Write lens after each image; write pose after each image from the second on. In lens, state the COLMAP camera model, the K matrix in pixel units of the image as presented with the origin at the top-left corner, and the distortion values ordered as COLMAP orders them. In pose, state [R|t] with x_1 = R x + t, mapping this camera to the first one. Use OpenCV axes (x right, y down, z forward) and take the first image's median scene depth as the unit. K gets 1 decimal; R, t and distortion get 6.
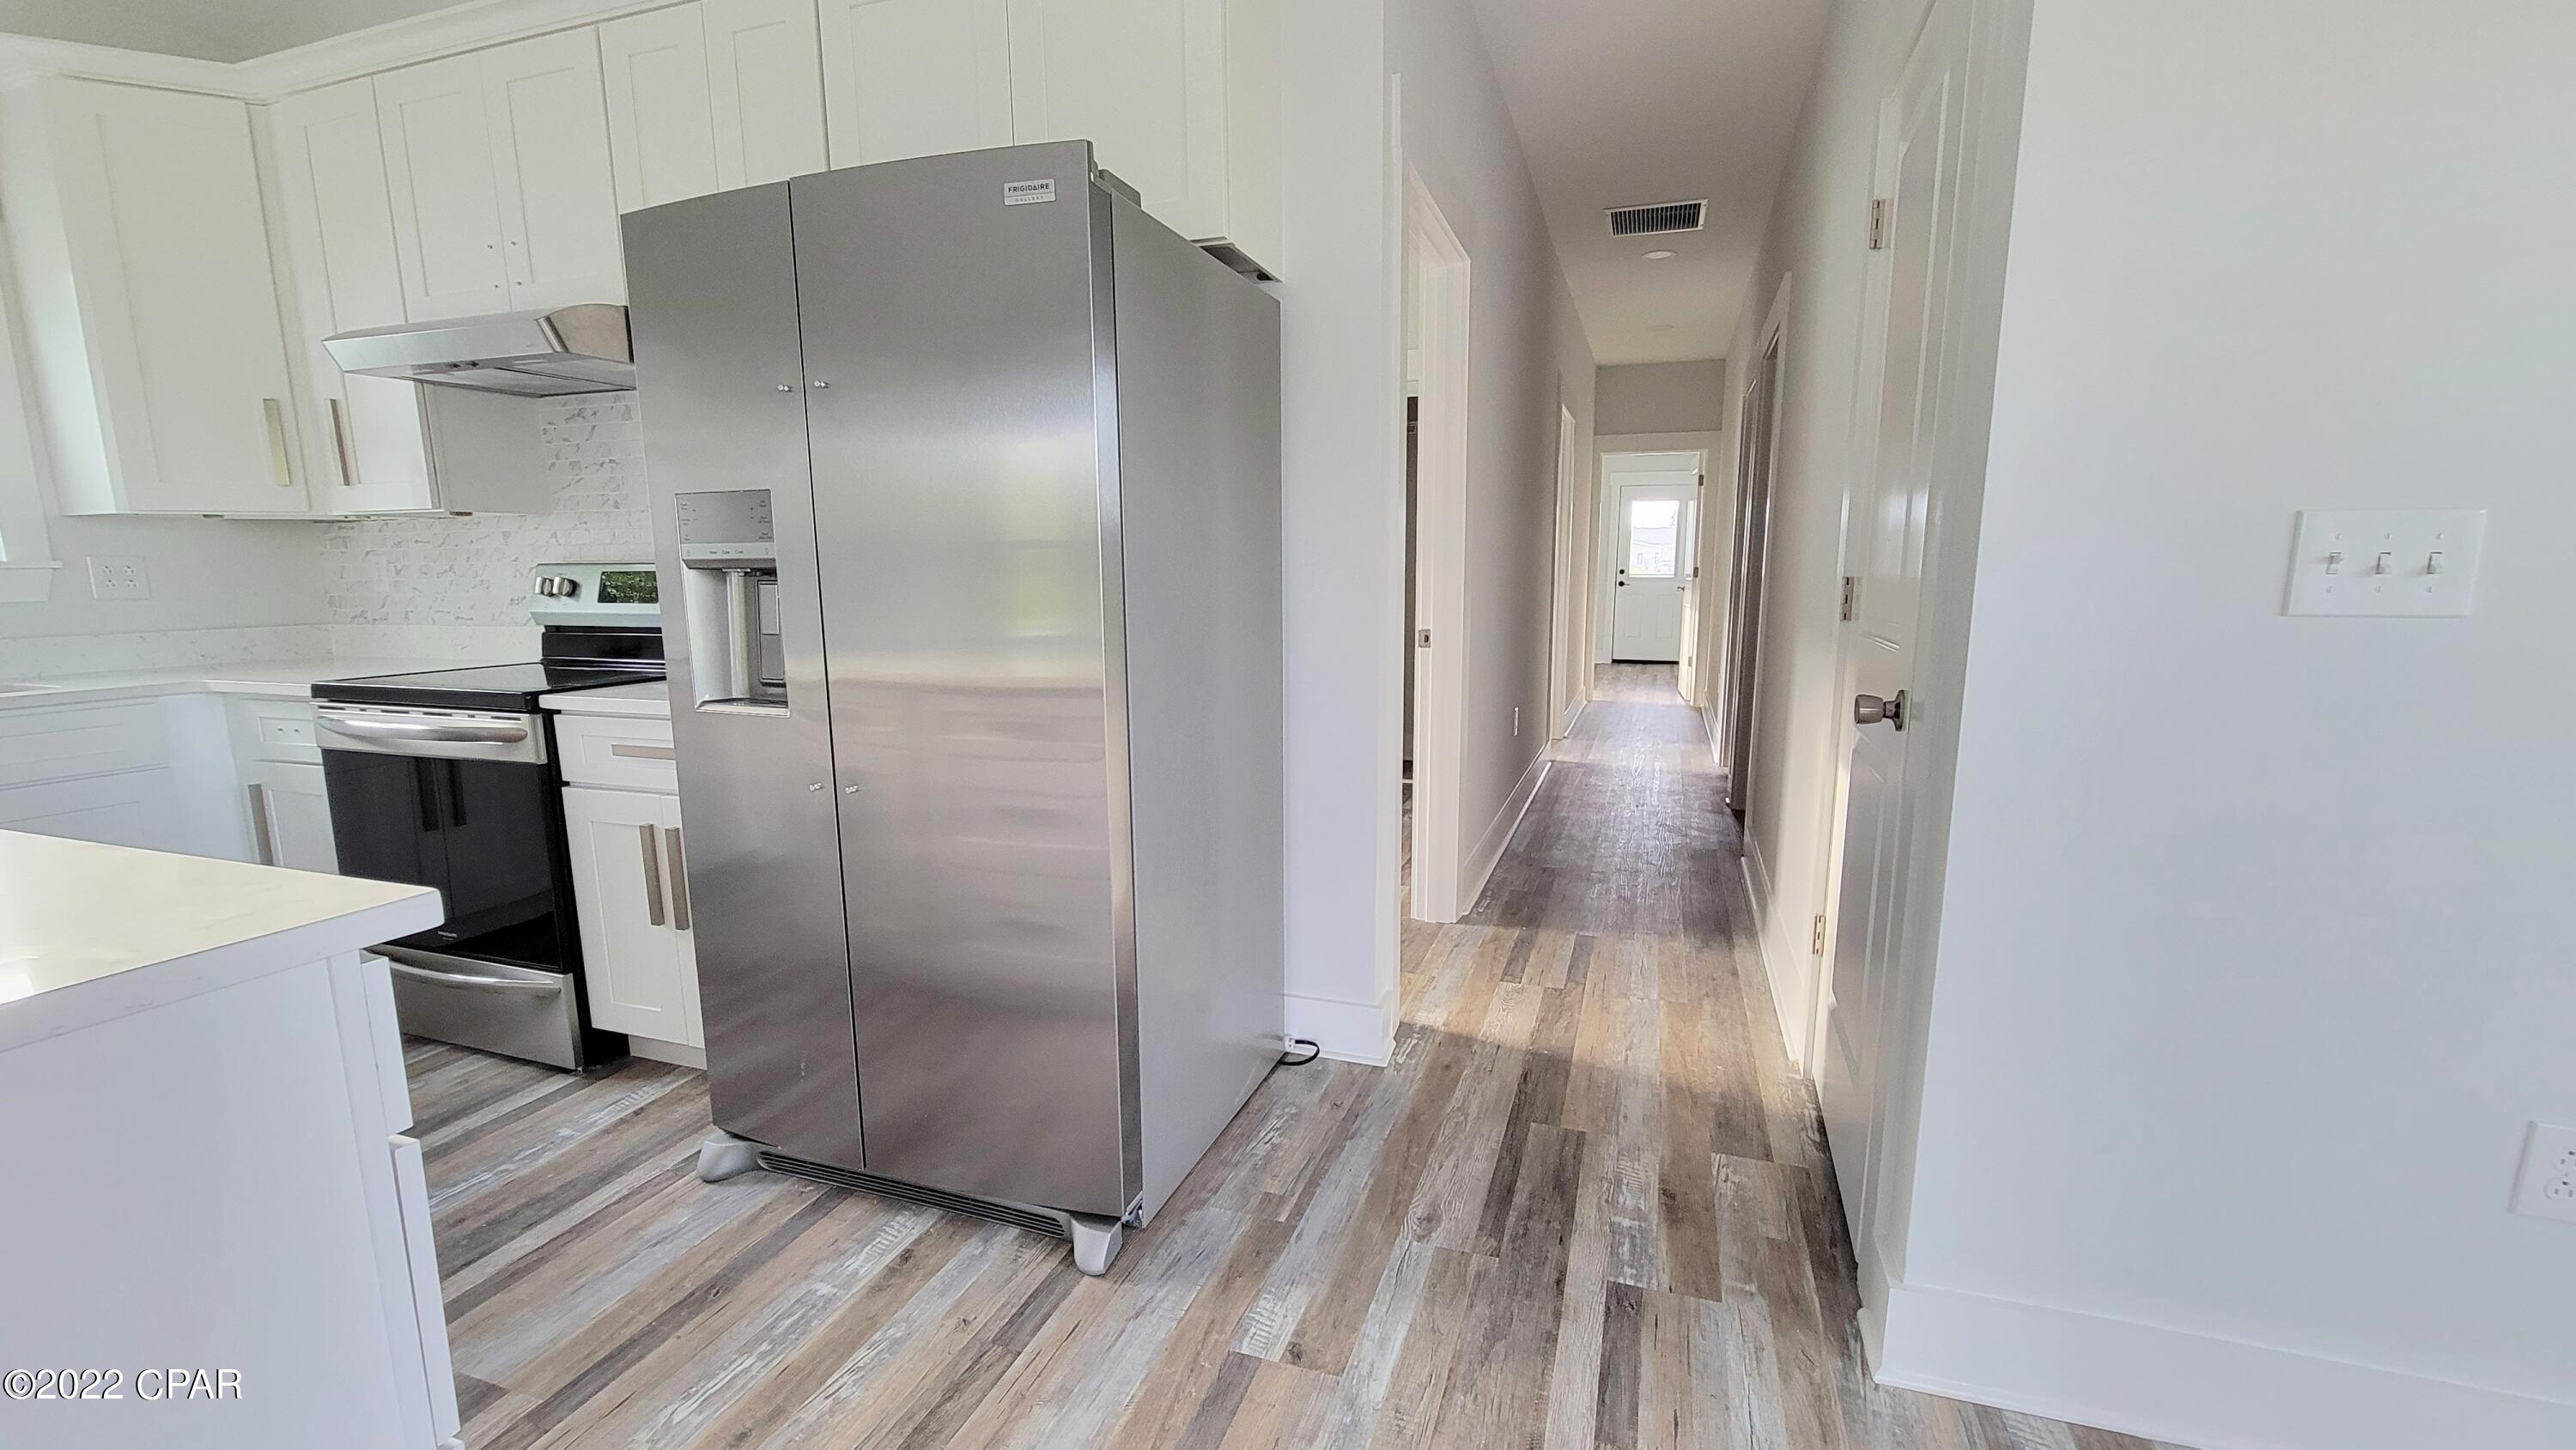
lens RADIAL K [[1059.7, 0, 1280.9], [0, 1059.7, 745.4], [0, 0, 1]] dist [0.001149, 0.000220]
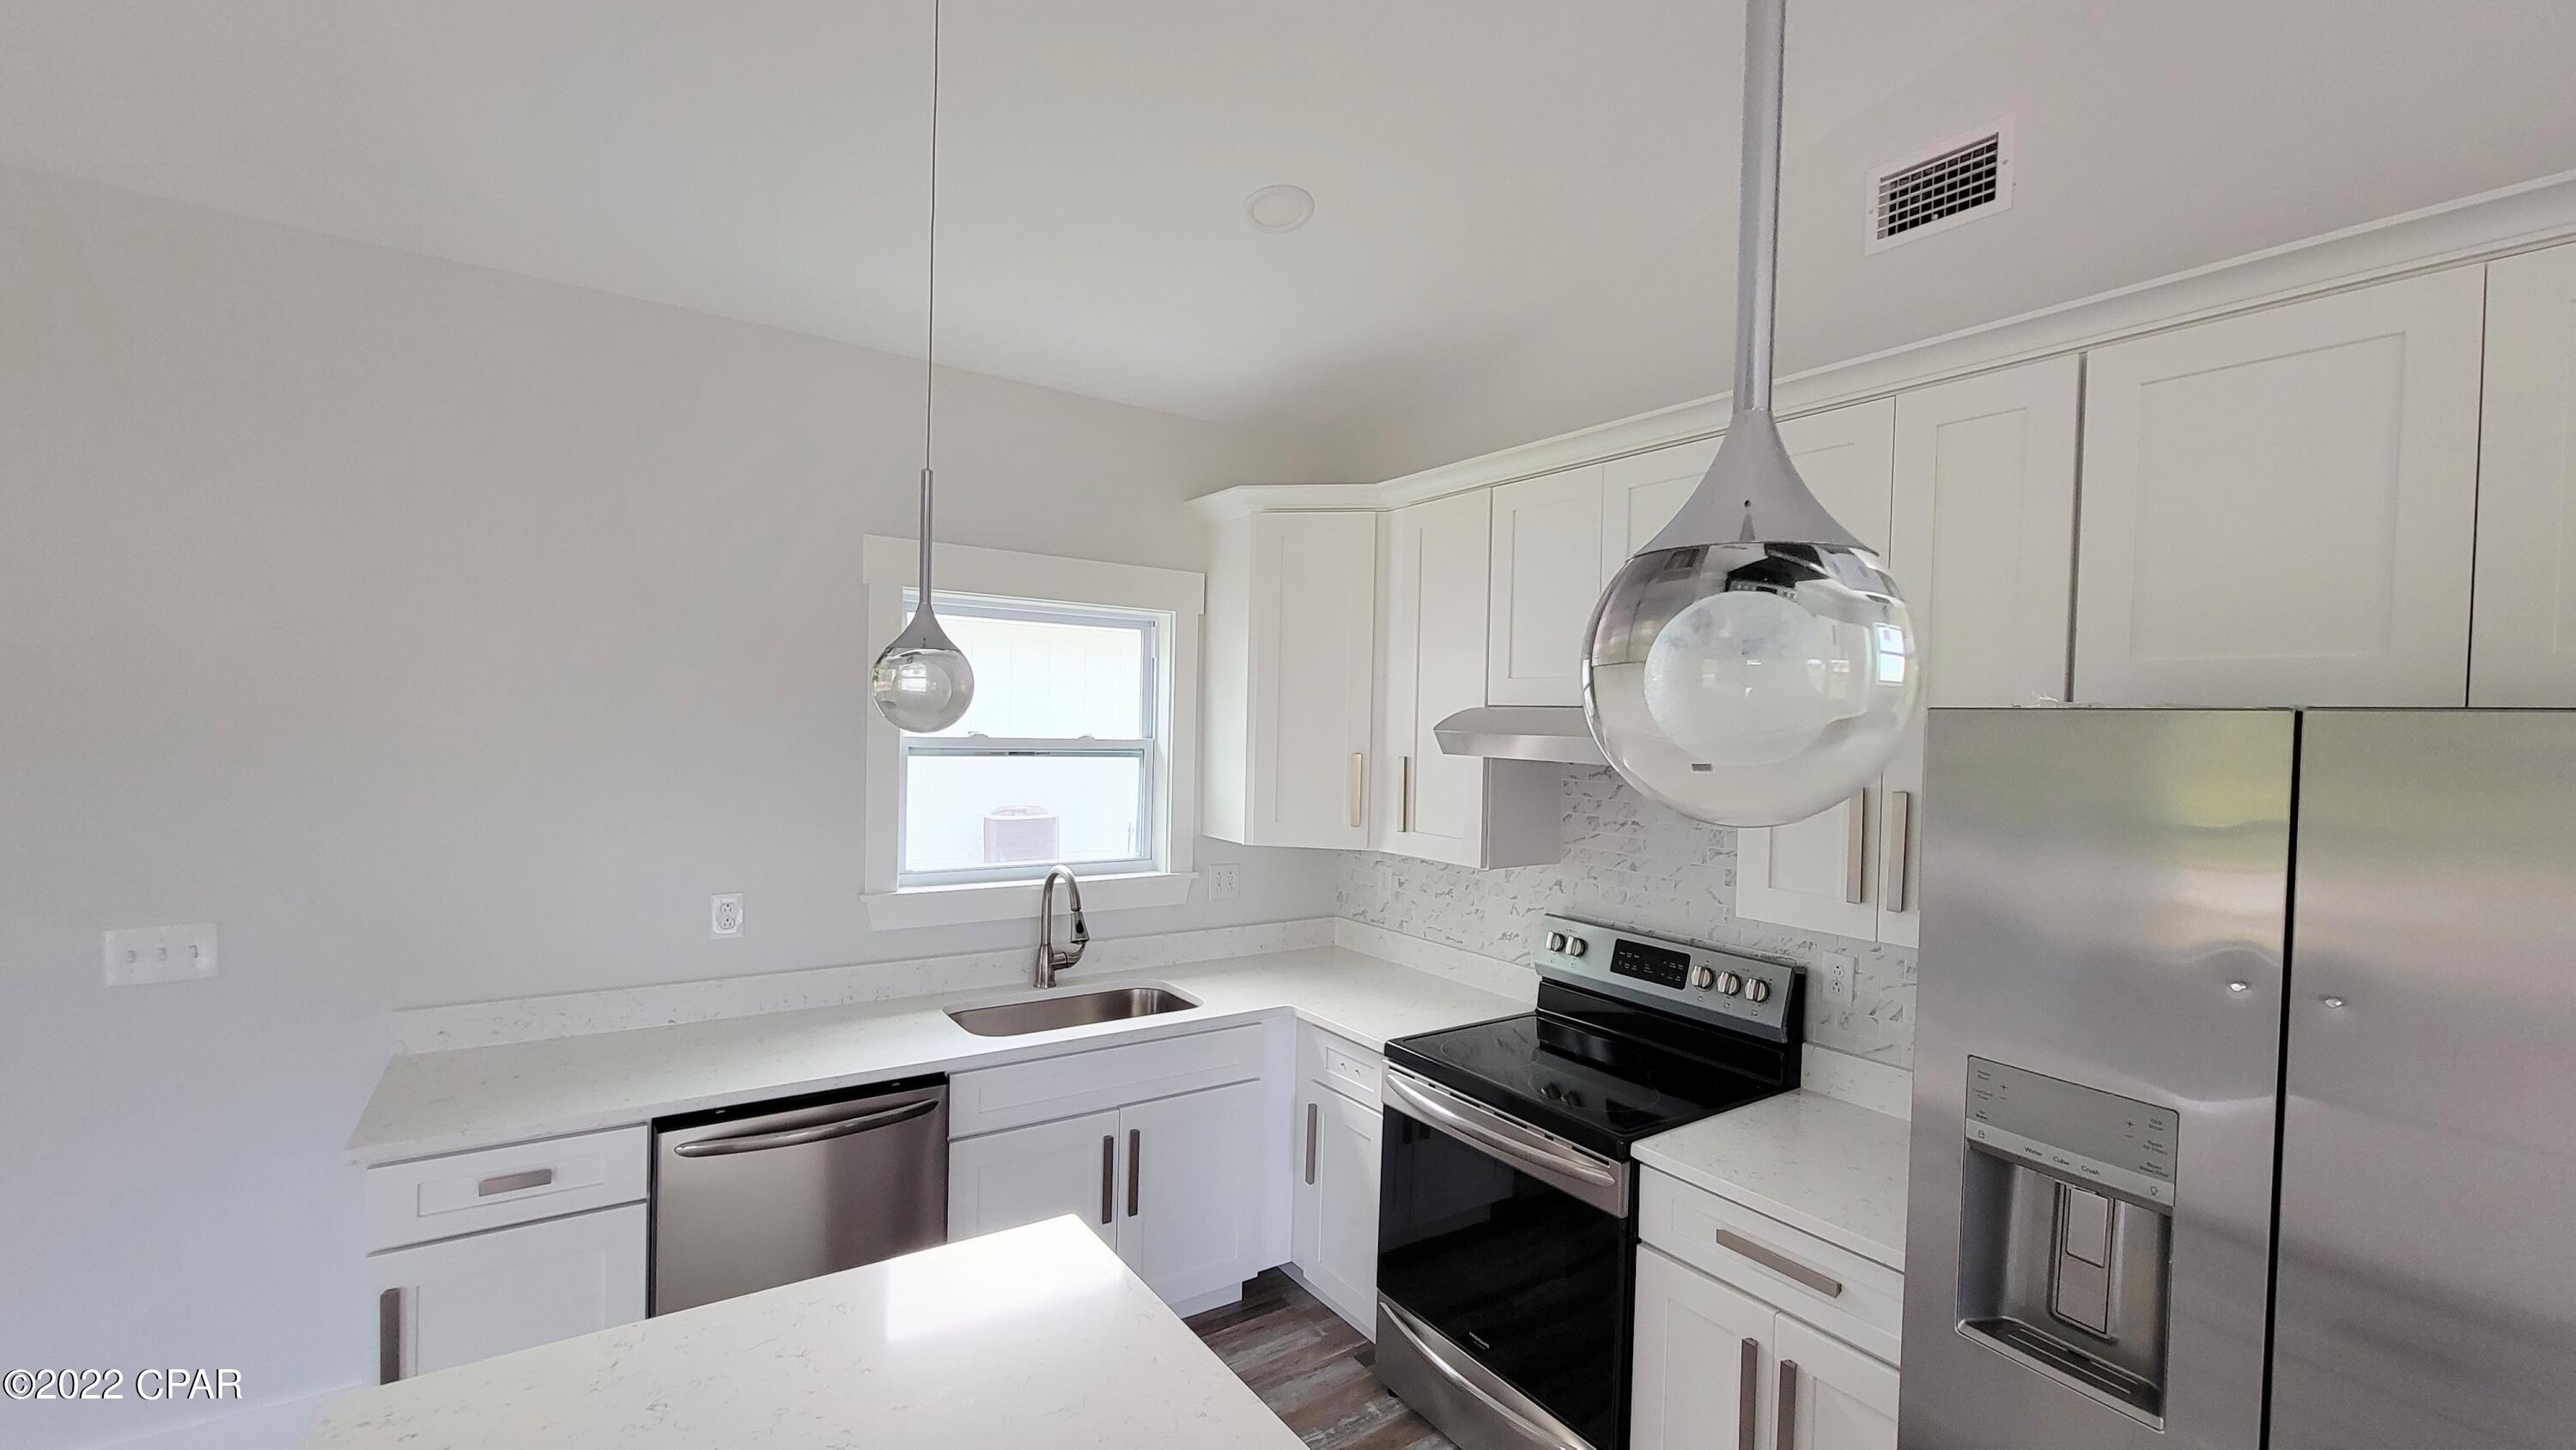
lens RADIAL K [[1059.7, 0, 1280.9], [0, 1059.7, 745.4], [0, 0, 1]] dist [0.001149, 0.000220]
pose [[0.804024, 0.039713, -0.593269, -0.330612], [-0.130766, 0.985149, -0.111274, -0.194051], [0.580040, 0.167046, 0.797276, 0.029845]]
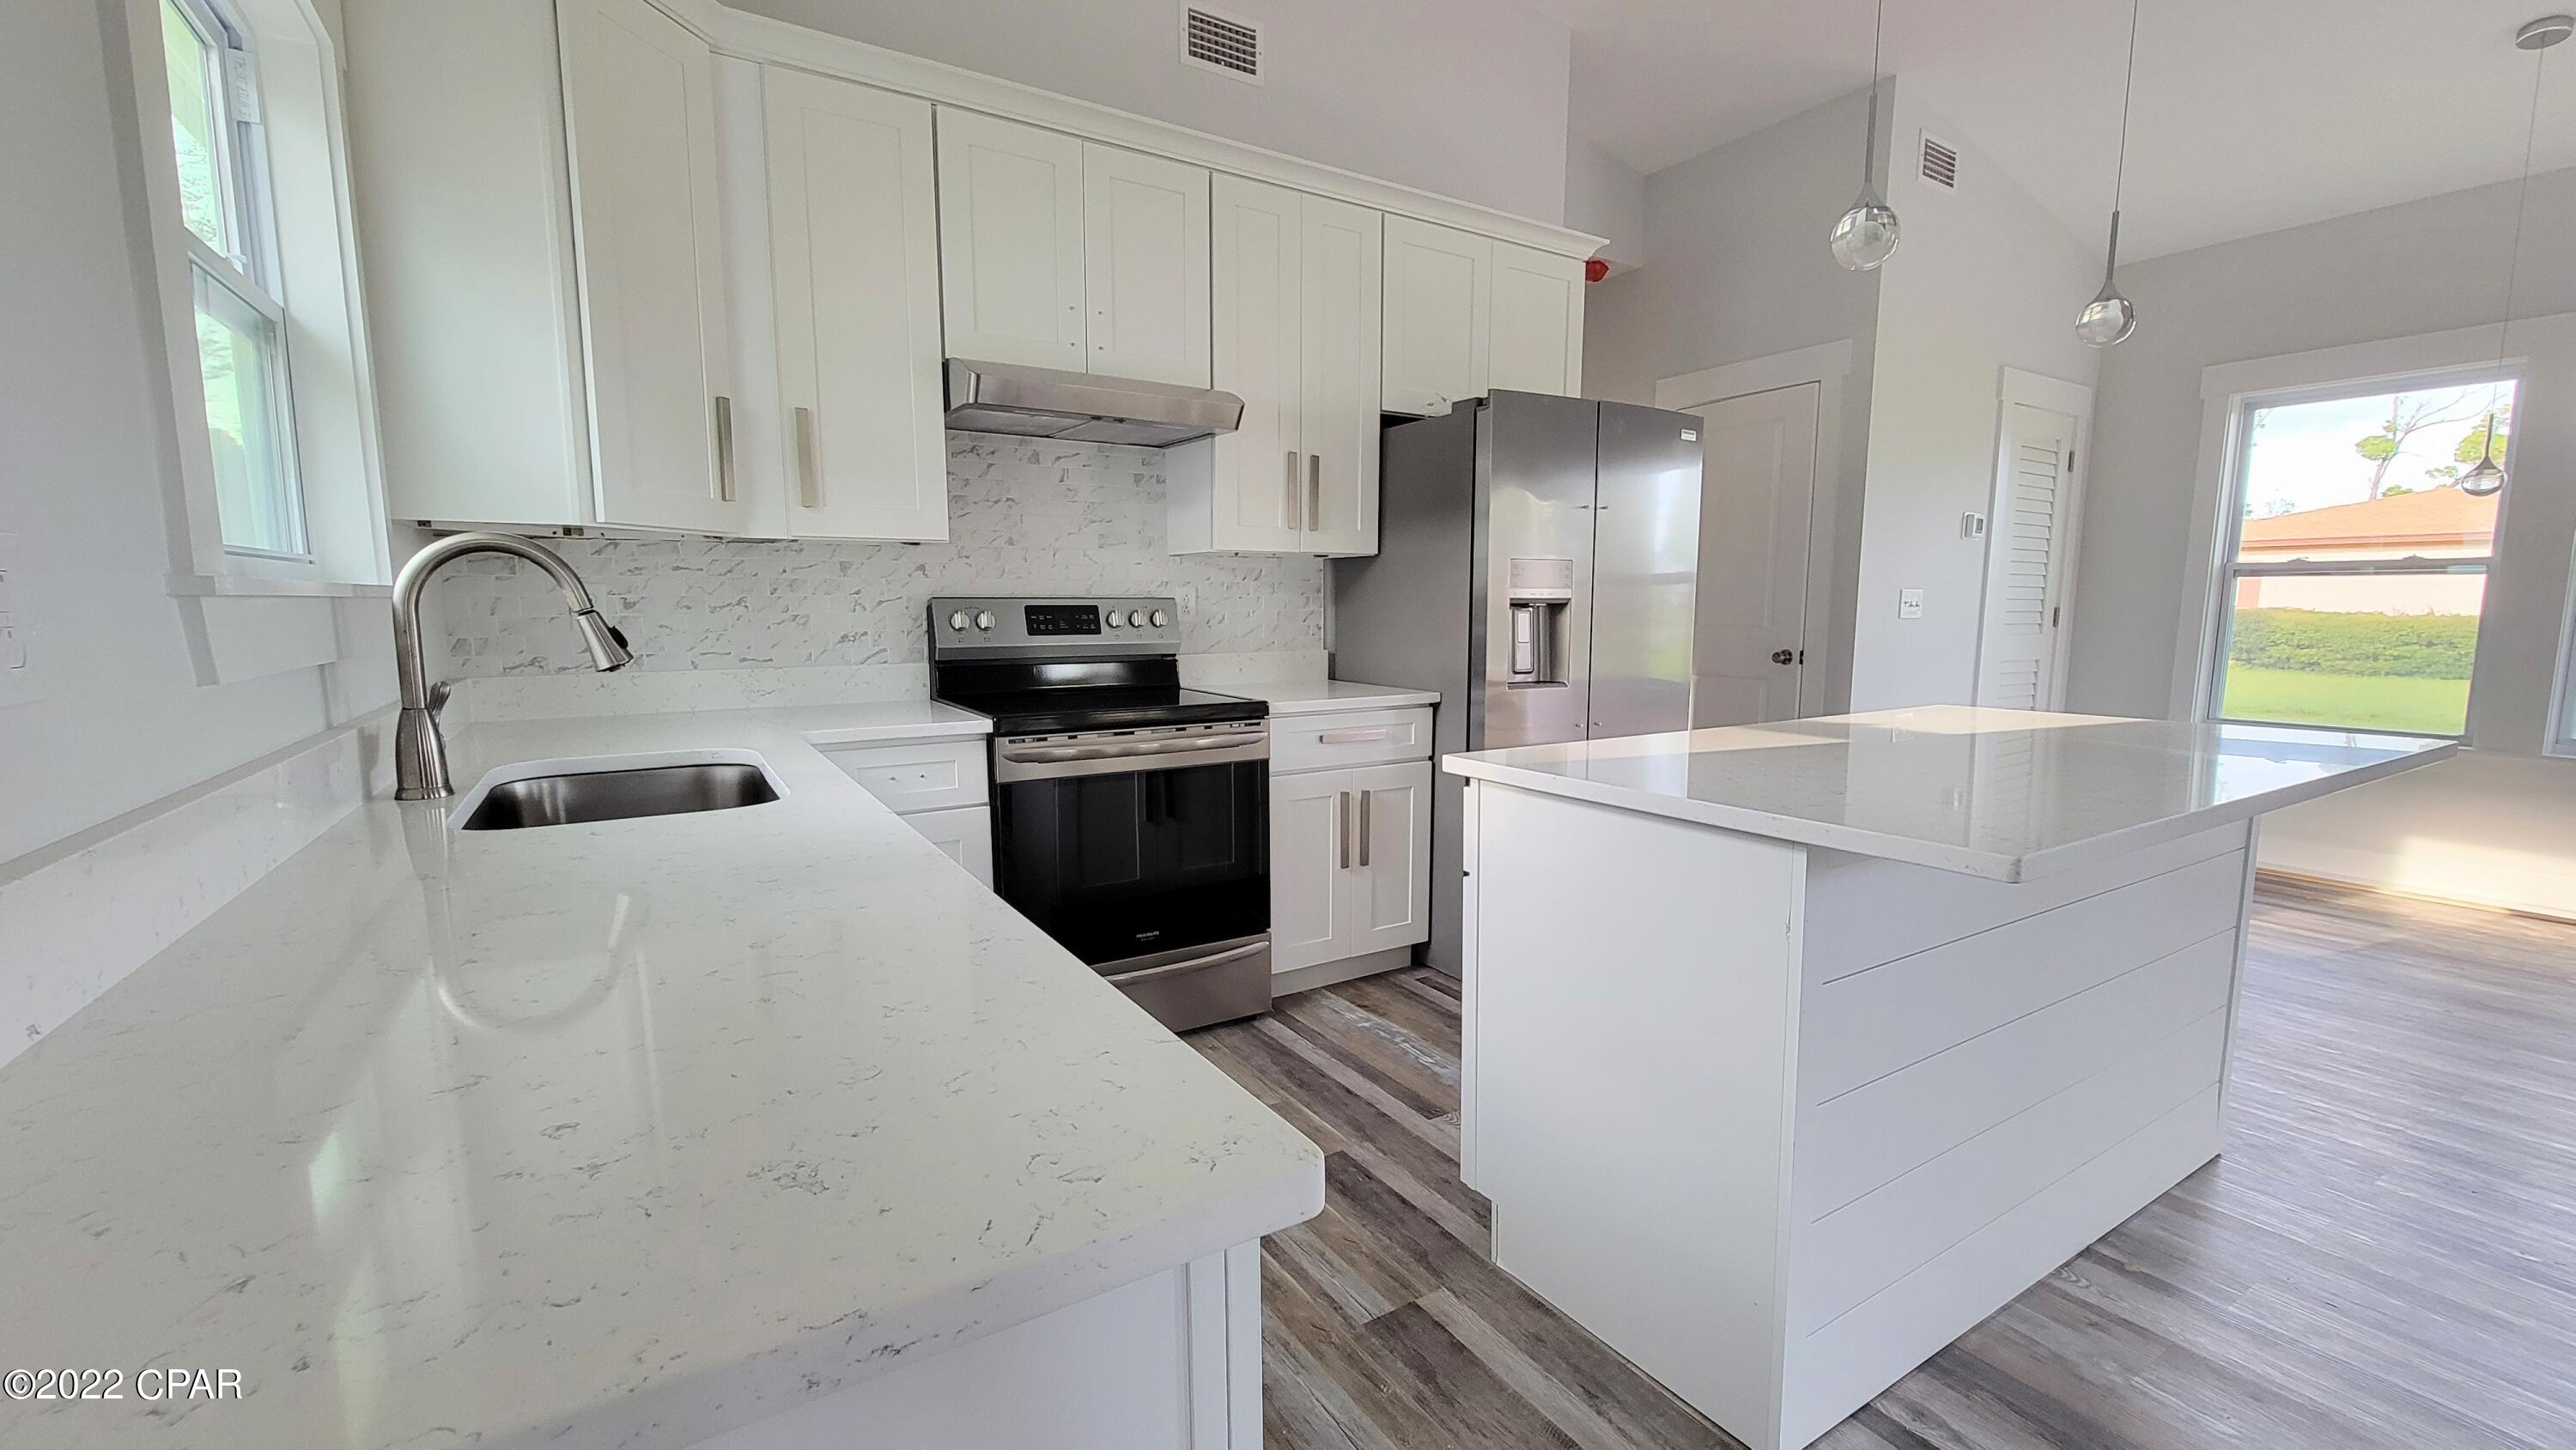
lens RADIAL K [[1059.7, 0, 1280.9], [0, 1059.7, 745.4], [0, 0, 1]] dist [0.001149, 0.000220]
pose [[0.625678, -0.098479, 0.773841, -1.333143], [0.127370, 0.991584, 0.023205, -0.020253], [-0.769613, 0.084045, 0.632955, 0.162339]]
